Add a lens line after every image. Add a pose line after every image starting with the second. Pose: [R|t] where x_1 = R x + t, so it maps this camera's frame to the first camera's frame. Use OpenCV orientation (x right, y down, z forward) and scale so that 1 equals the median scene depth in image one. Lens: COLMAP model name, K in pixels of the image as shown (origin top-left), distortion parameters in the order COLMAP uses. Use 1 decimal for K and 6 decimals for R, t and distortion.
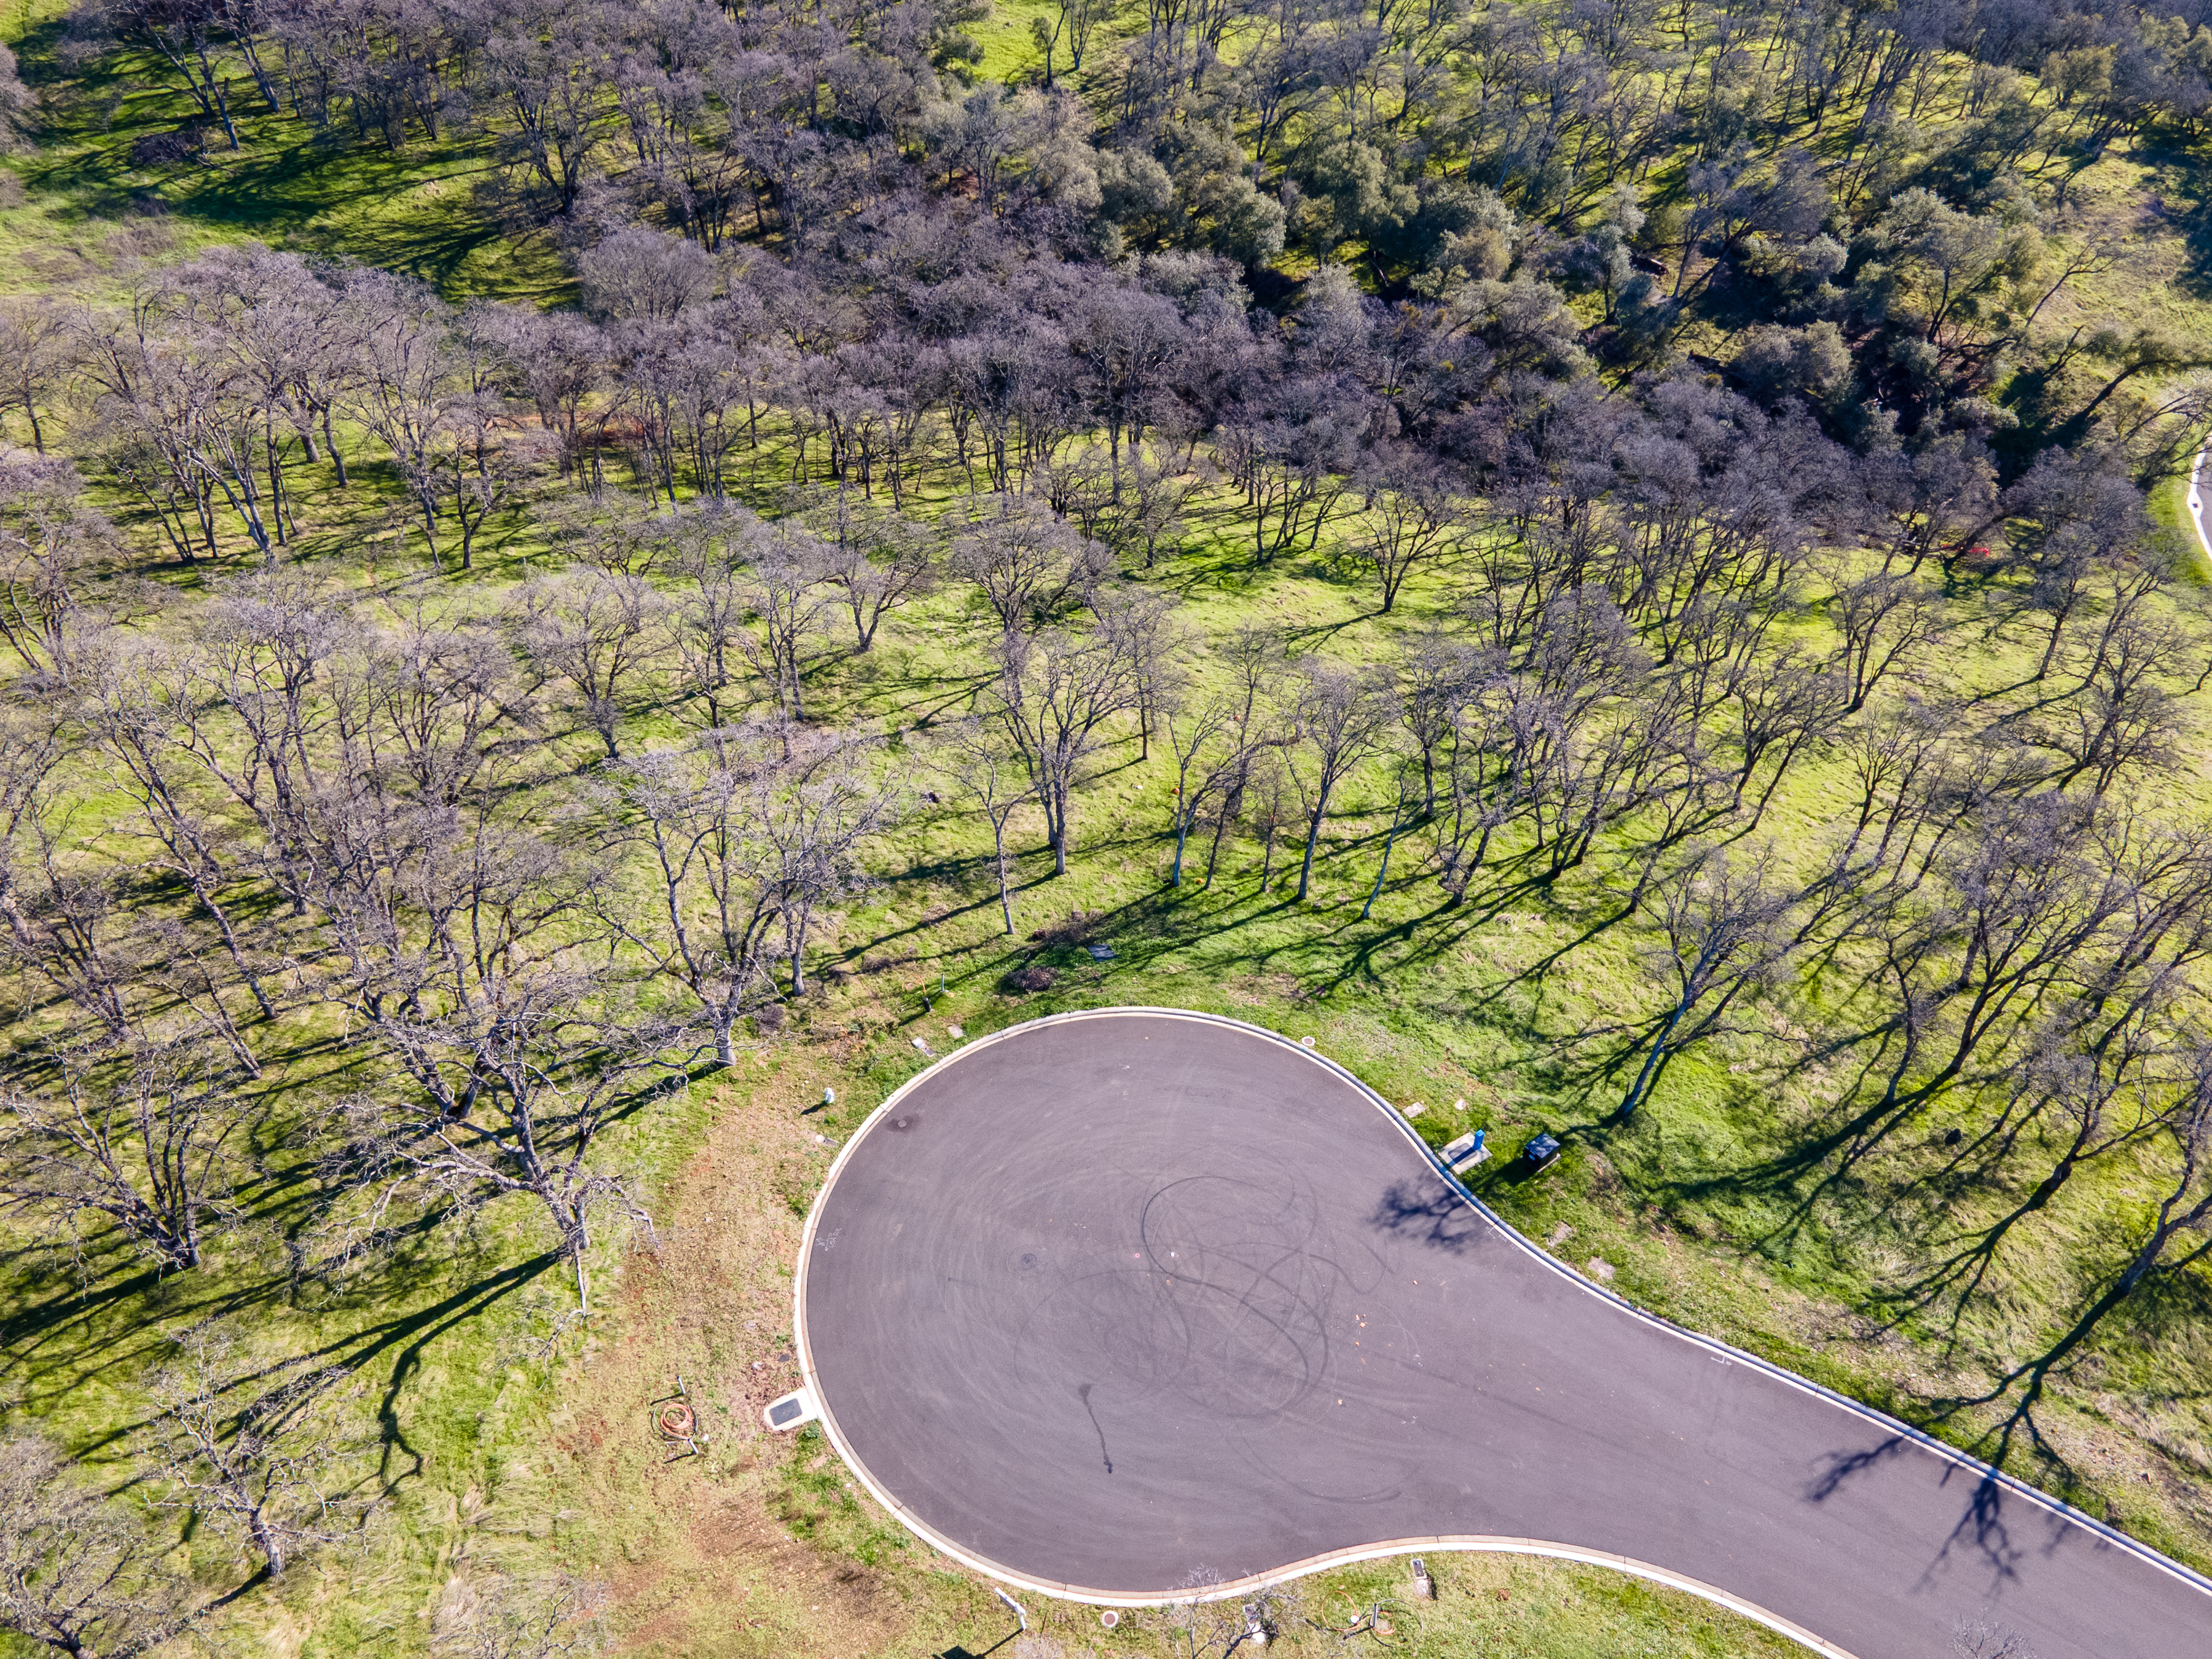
lens RADIAL K [[1601.0, 0, 1103.4], [0, 1601.0, 840.1], [0, 0, 1]] dist [0.025741, 0.024316]
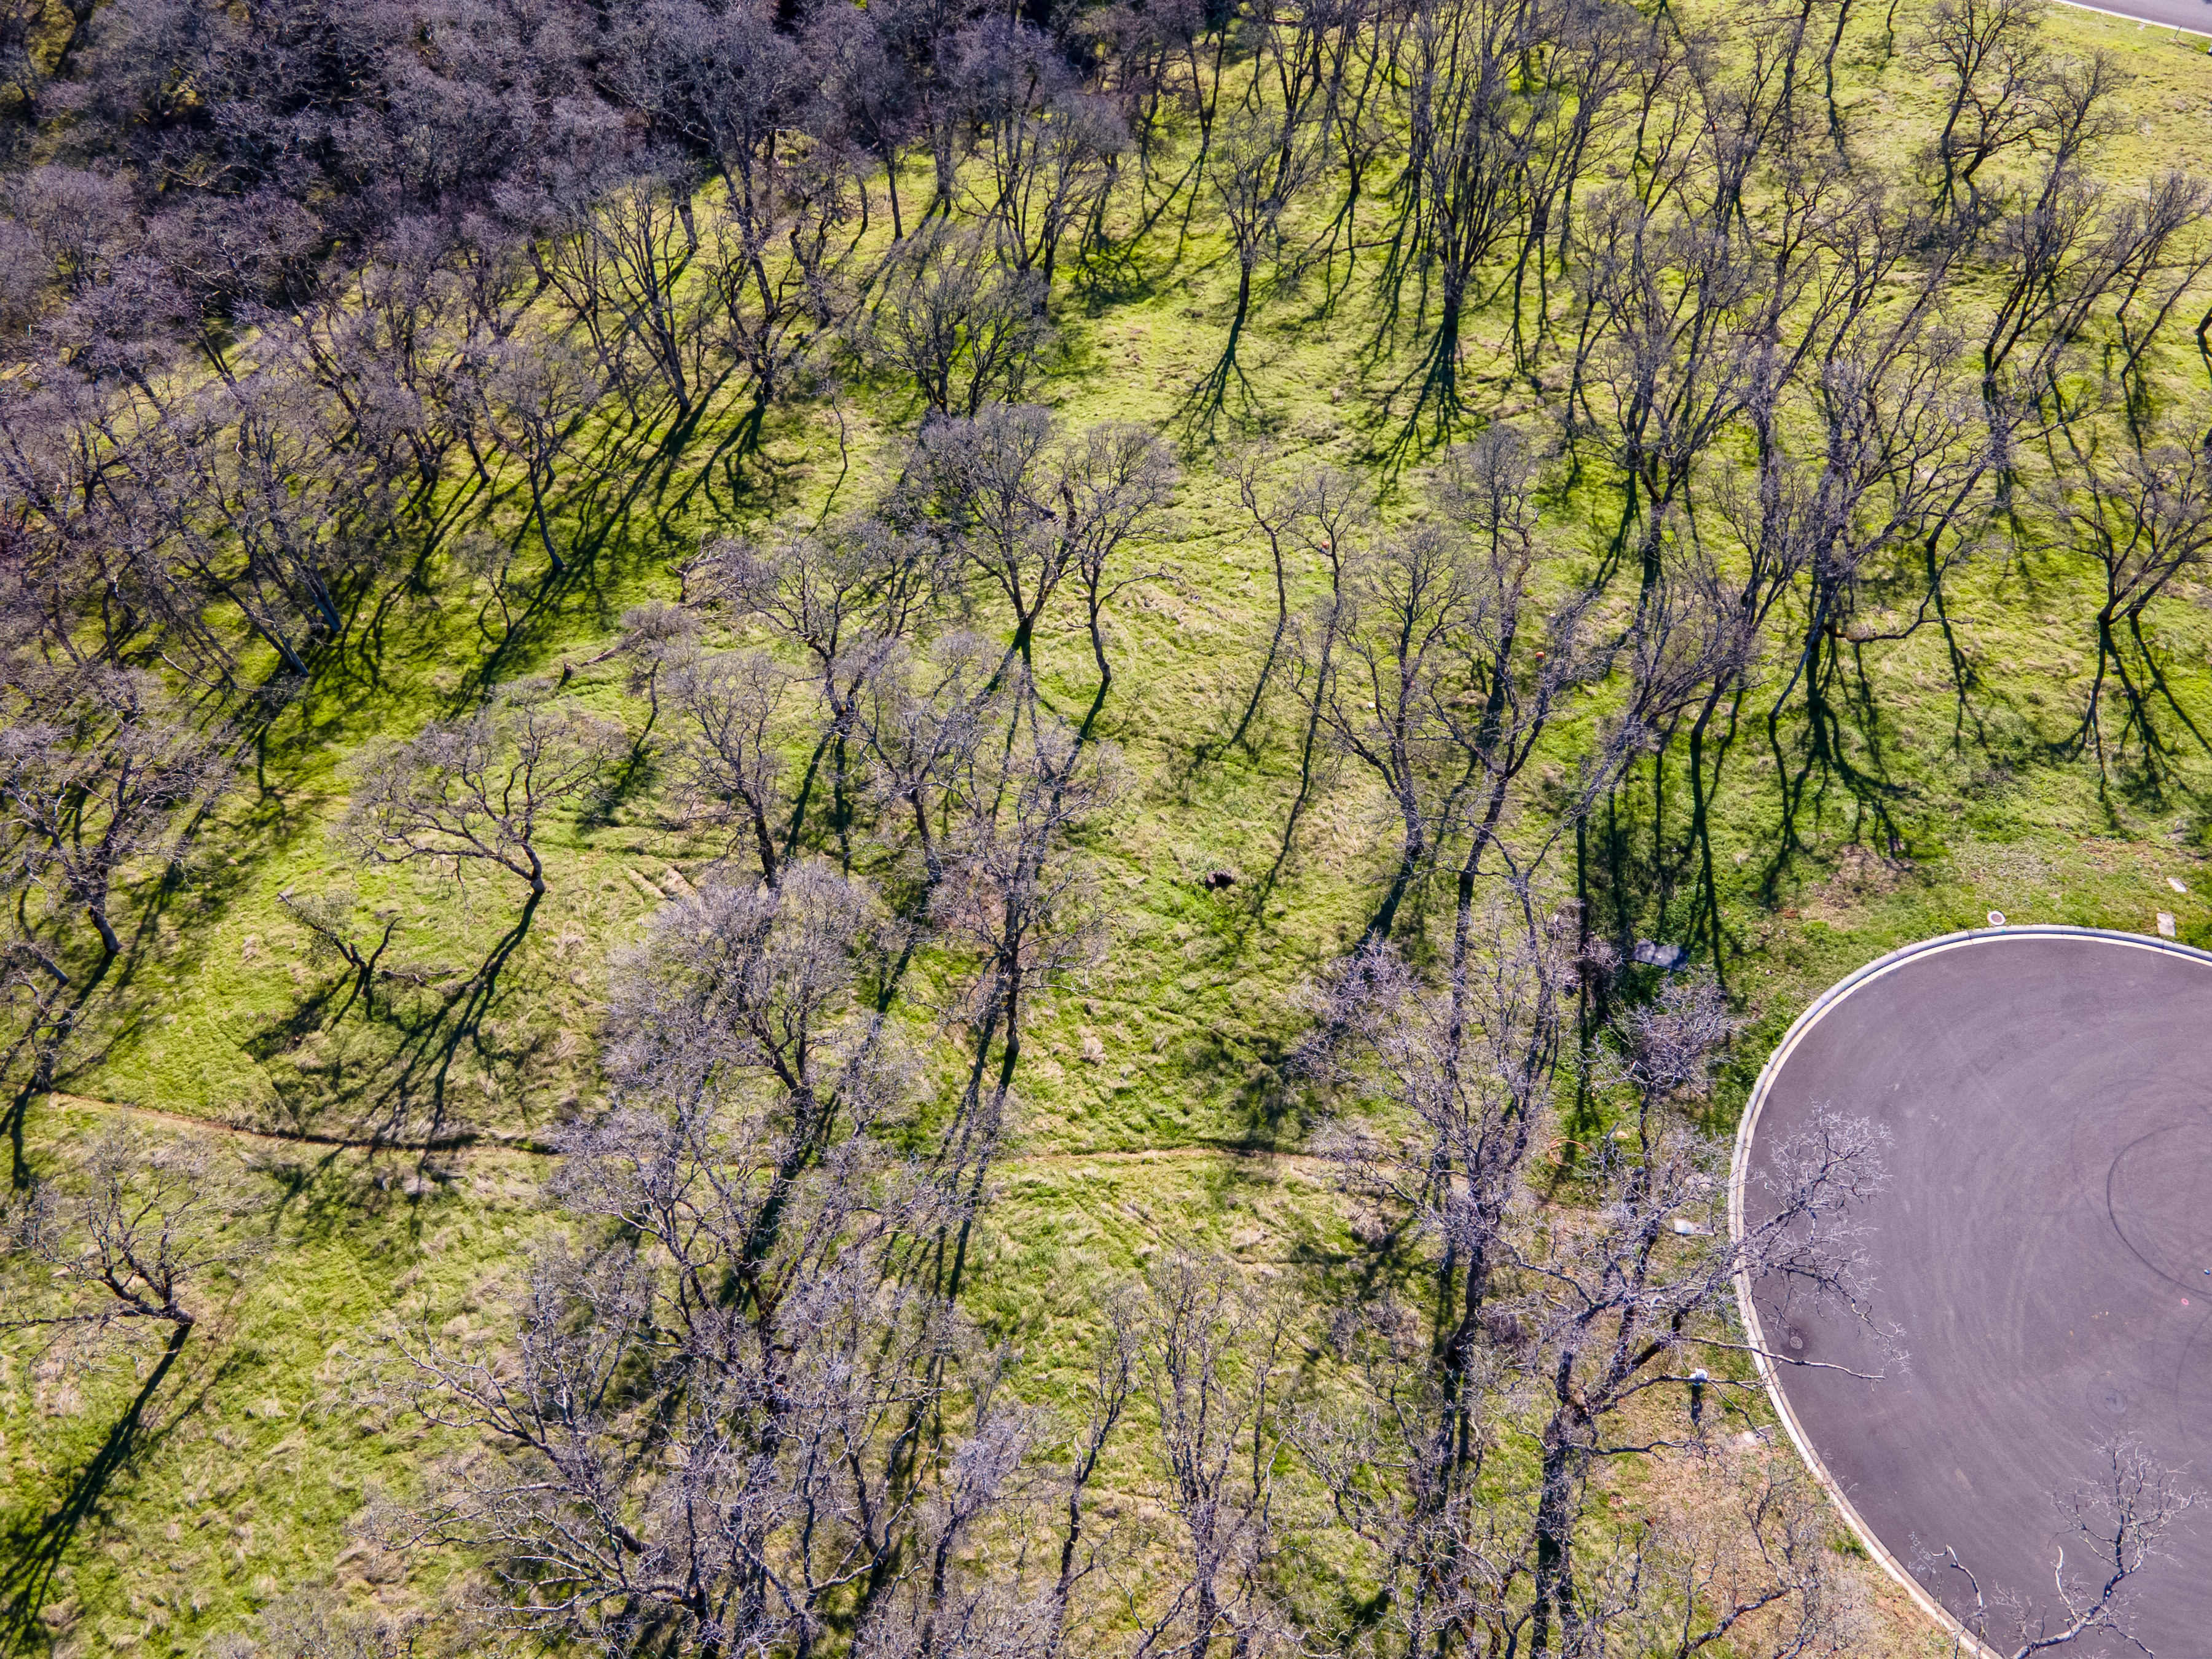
lens RADIAL K [[1601.0, 0, 1103.2], [0, 1601.0, 832.4], [0, 0, 1]] dist [0.025741, 0.024316]
pose [[0.759649, -0.548027, 0.350142, -0.309084], [0.432187, 0.827730, 0.357879, -0.257419], [-0.485951, -0.120536, 0.865634, 0.344985]]
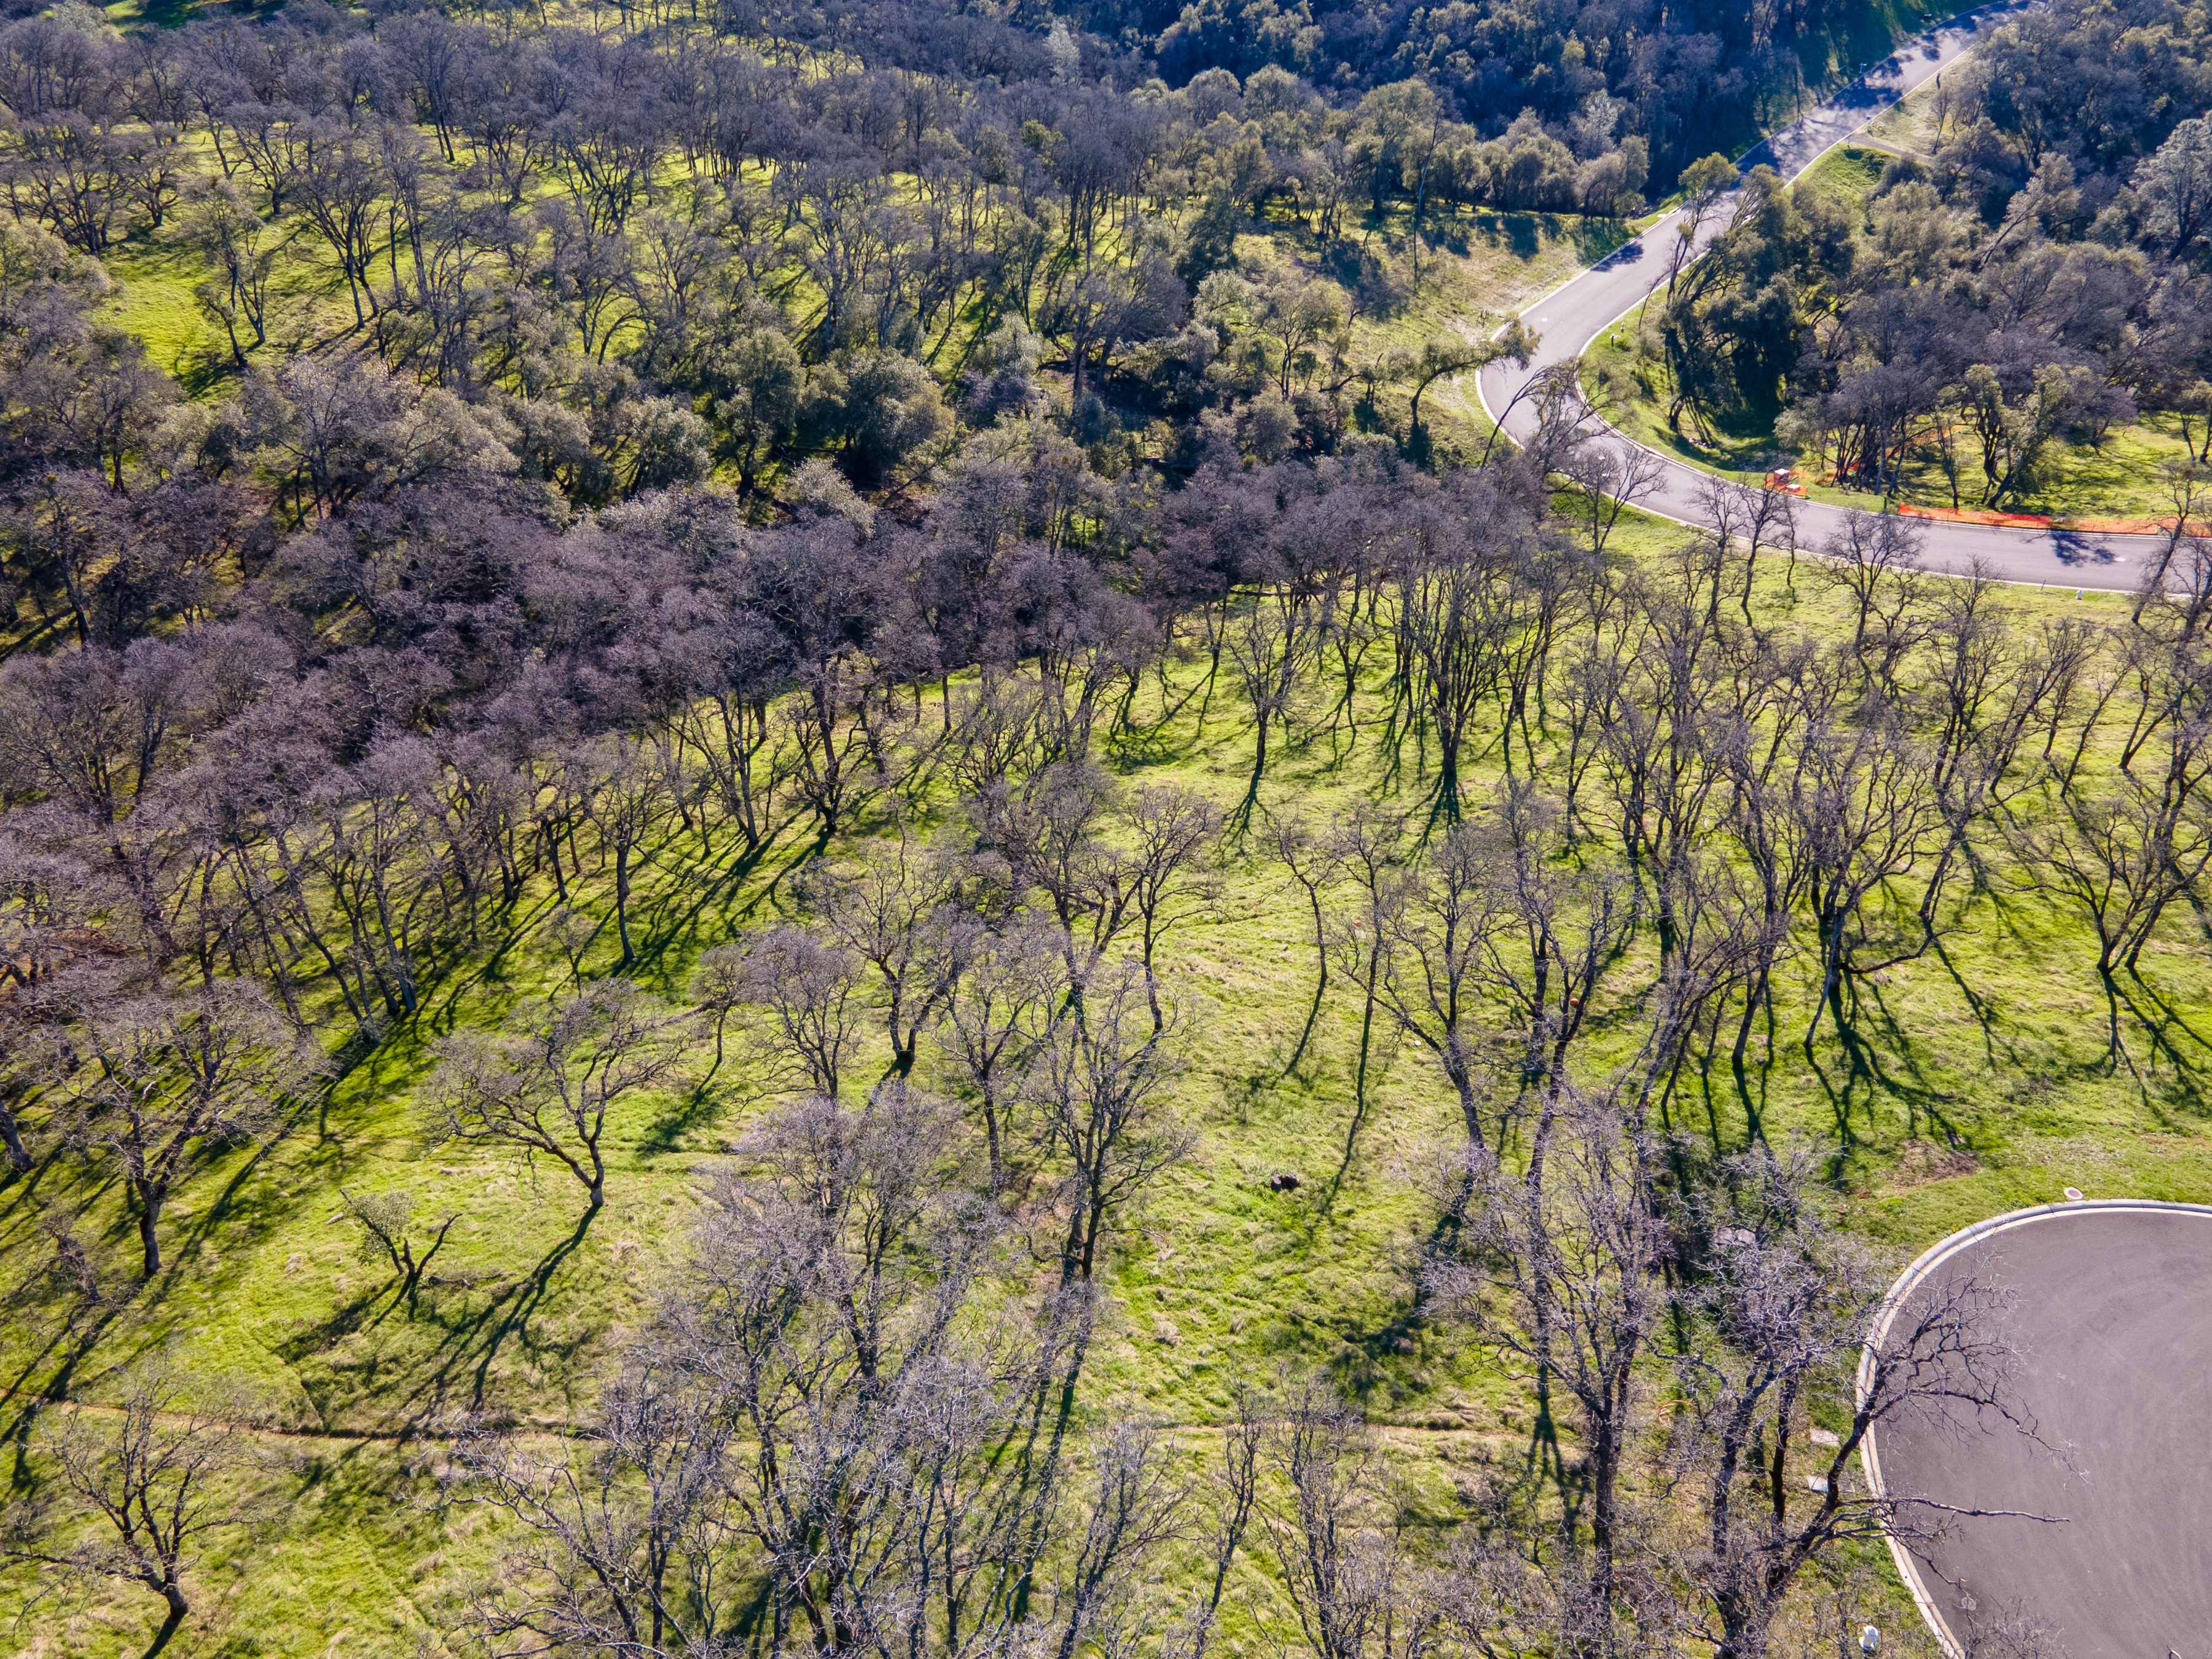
lens RADIAL K [[1601.0, 0, 1103.2], [0, 1601.0, 842.0], [0, 0, 1]] dist [0.025741, 0.024316]
pose [[0.751932, -0.376414, 0.541211, -0.397517], [0.438045, 0.898801, 0.016521, -0.167596], [-0.492660, 0.224652, 0.840724, 0.343226]]
